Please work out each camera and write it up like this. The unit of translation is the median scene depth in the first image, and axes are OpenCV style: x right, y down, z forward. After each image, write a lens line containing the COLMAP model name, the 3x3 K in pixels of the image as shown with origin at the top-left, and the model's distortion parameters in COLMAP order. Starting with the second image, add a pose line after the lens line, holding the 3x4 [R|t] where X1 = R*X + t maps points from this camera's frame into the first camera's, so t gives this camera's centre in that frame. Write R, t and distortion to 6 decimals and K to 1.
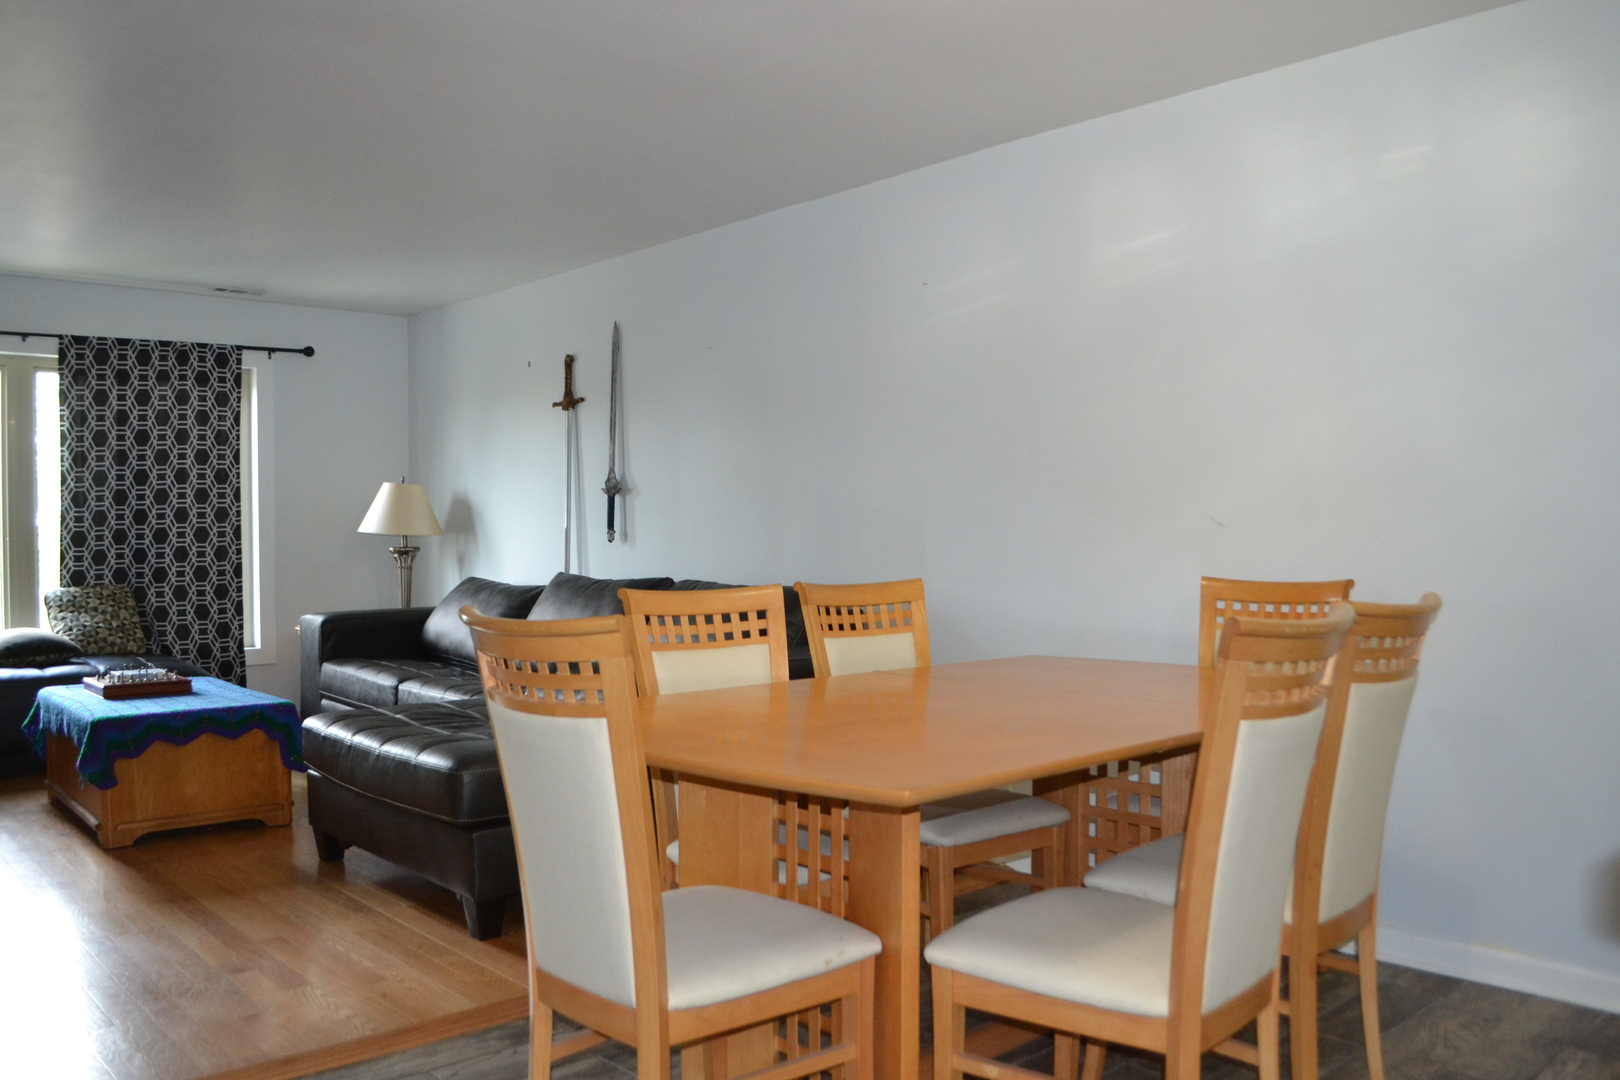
lens RADIAL K [[1289.0, 0, 812.2], [0, 1289.0, 558.7], [0, 0, 1]] dist [-0.084955, 0.005638]
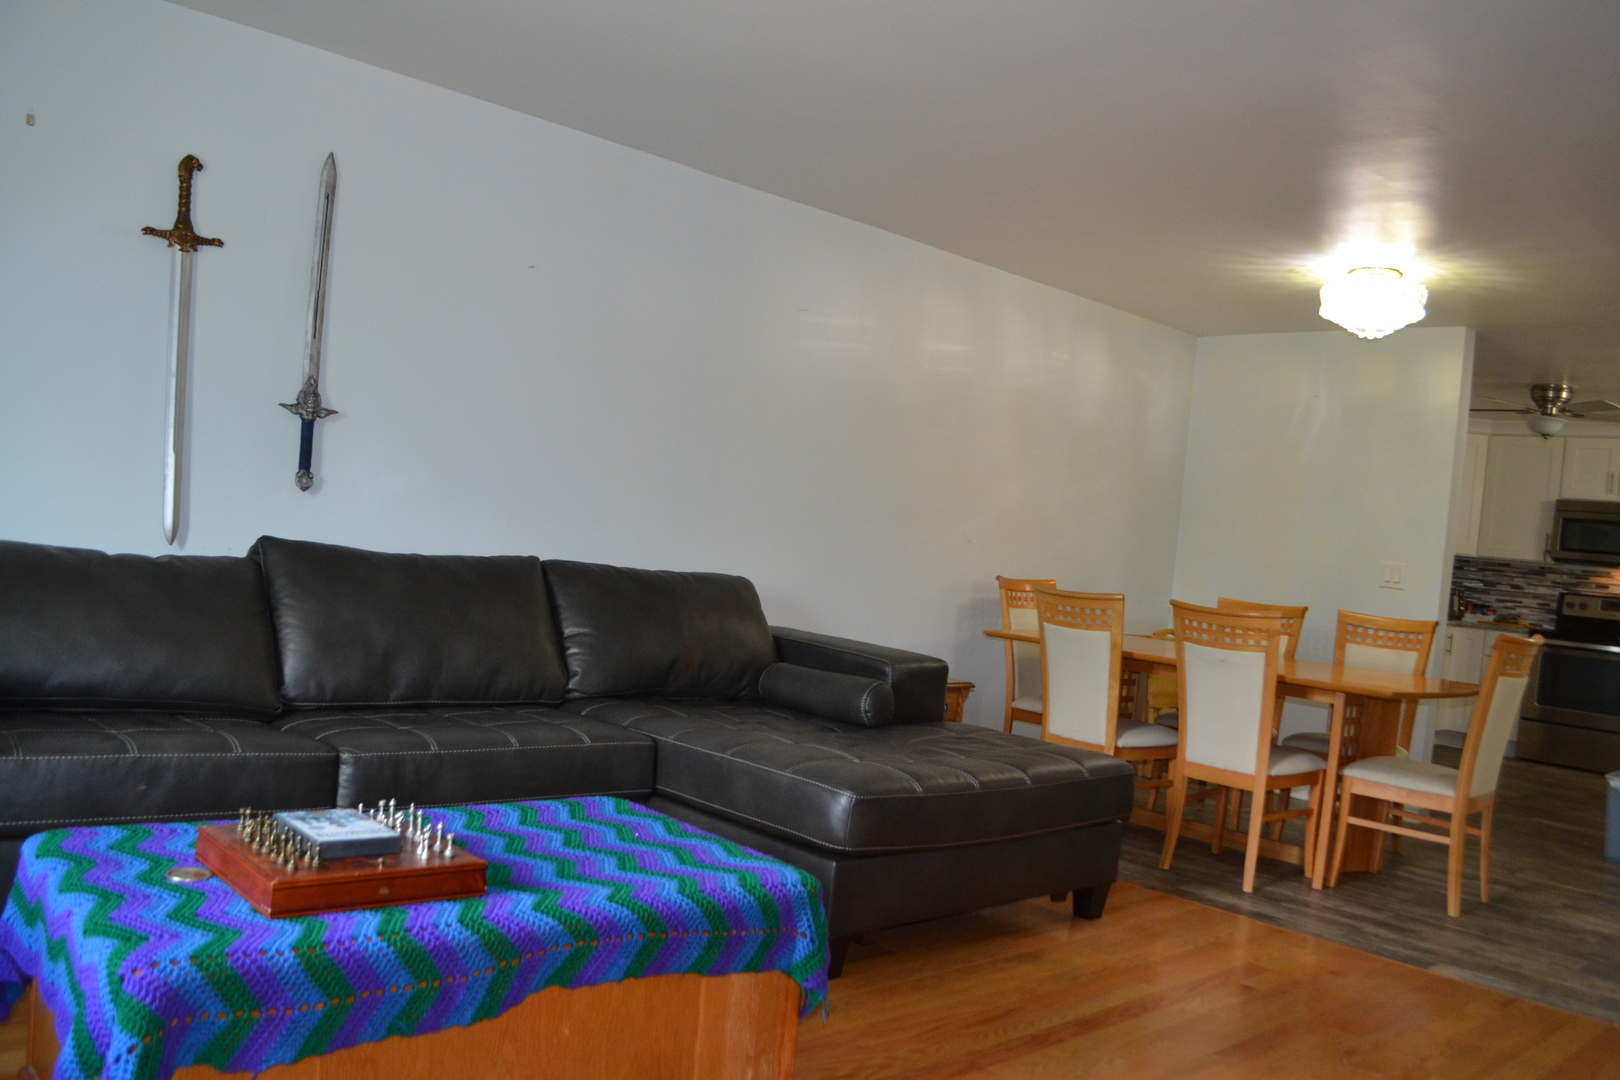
lens RADIAL K [[1289.0, 0, 812.2], [0, 1289.0, 558.7], [0, 0, 1]] dist [-0.084955, 0.005638]
pose [[-0.036713, -0.025605, 0.998998, -0.958685], [-0.076134, 0.996838, 0.022752, -0.015513], [-0.996421, -0.075223, -0.038546, 0.913855]]
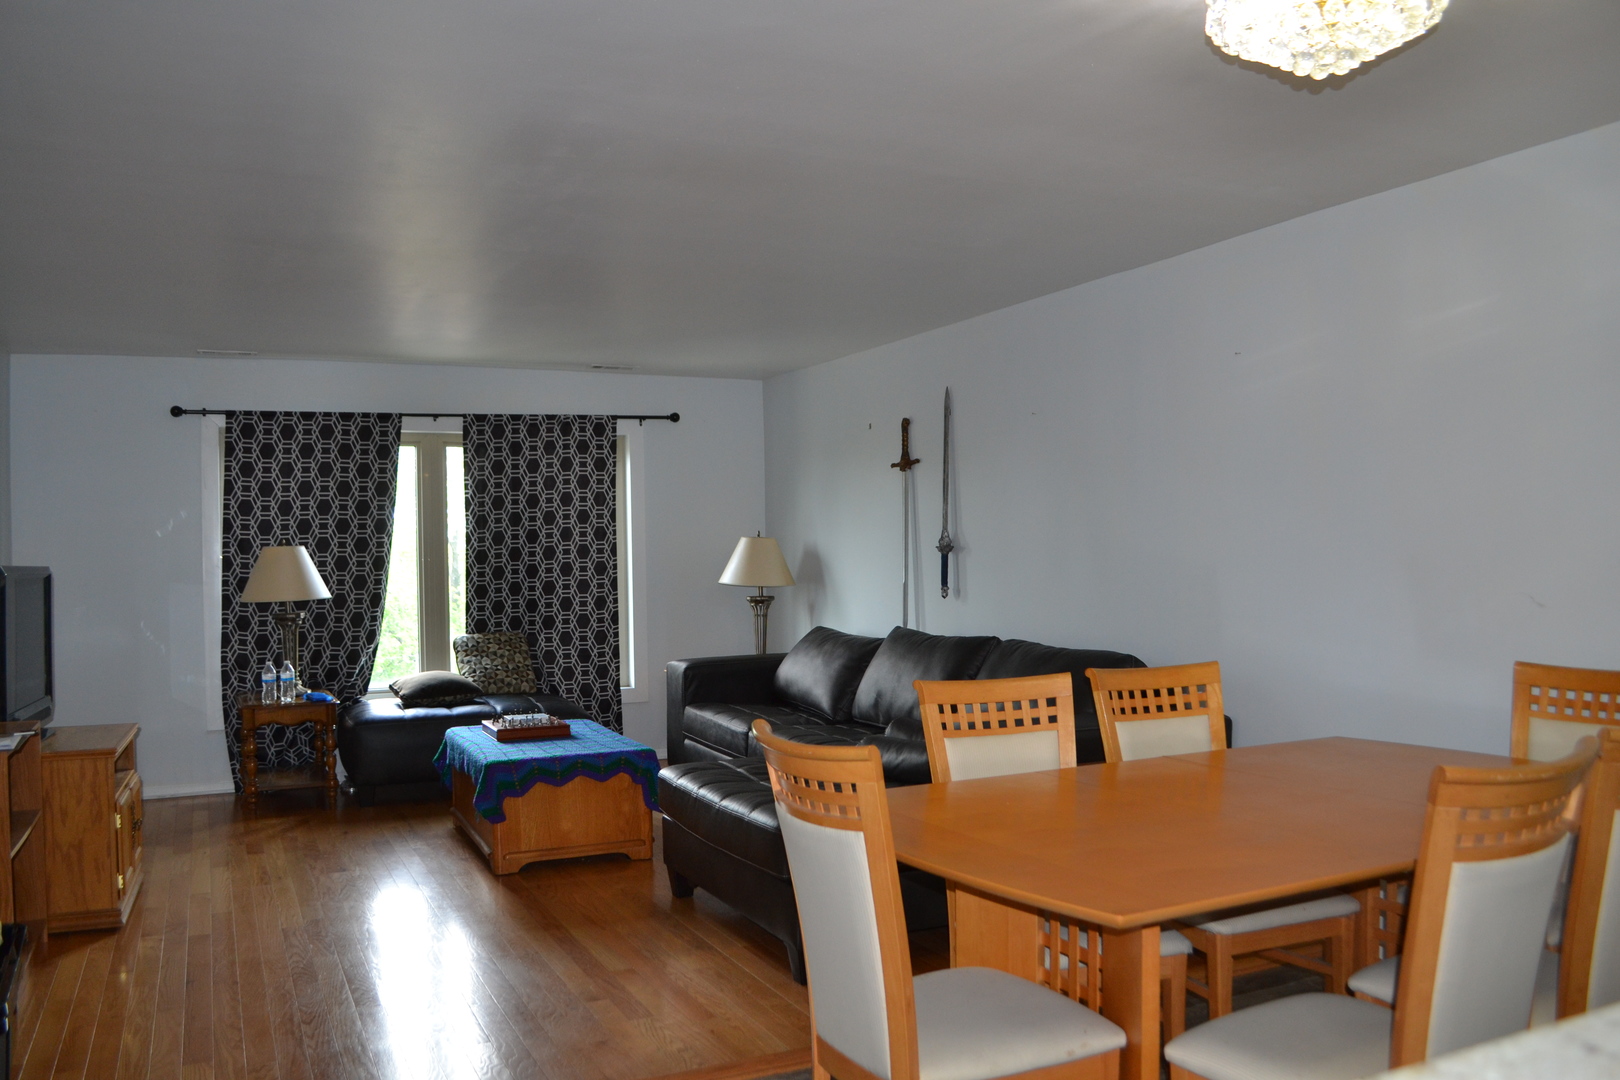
lens RADIAL K [[1289.0, 0, 812.2], [0, 1289.0, 558.7], [0, 0, 1]] dist [-0.084955, 0.005638]
pose [[0.958914, -0.008710, -0.283564, 0.045142], [0.005511, 0.999912, -0.012078, -0.039003], [0.283644, 0.010019, 0.958877, -0.044421]]
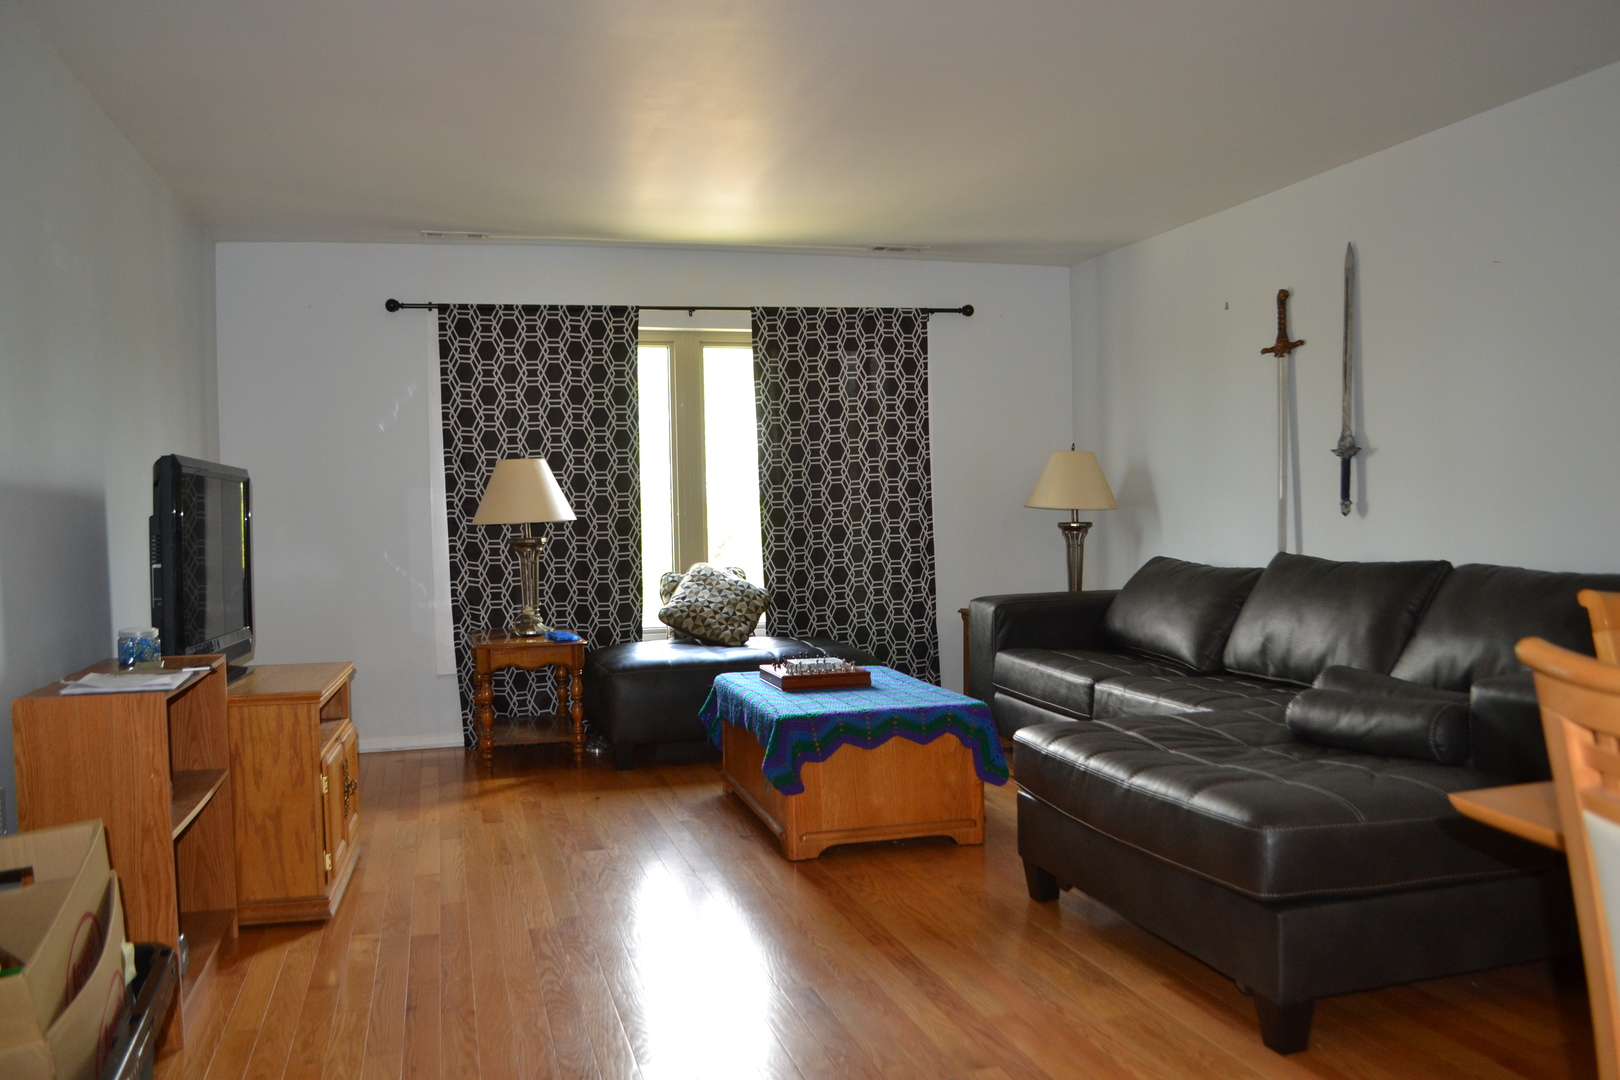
lens RADIAL K [[1289.0, 0, 812.2], [0, 1289.0, 558.7], [0, 0, 1]] dist [-0.084955, 0.005638]
pose [[0.900026, 0.004244, -0.435815, -0.131257], [0.005242, 0.999775, 0.020561, -0.004480], [0.435804, -0.020790, 0.899801, 0.156387]]
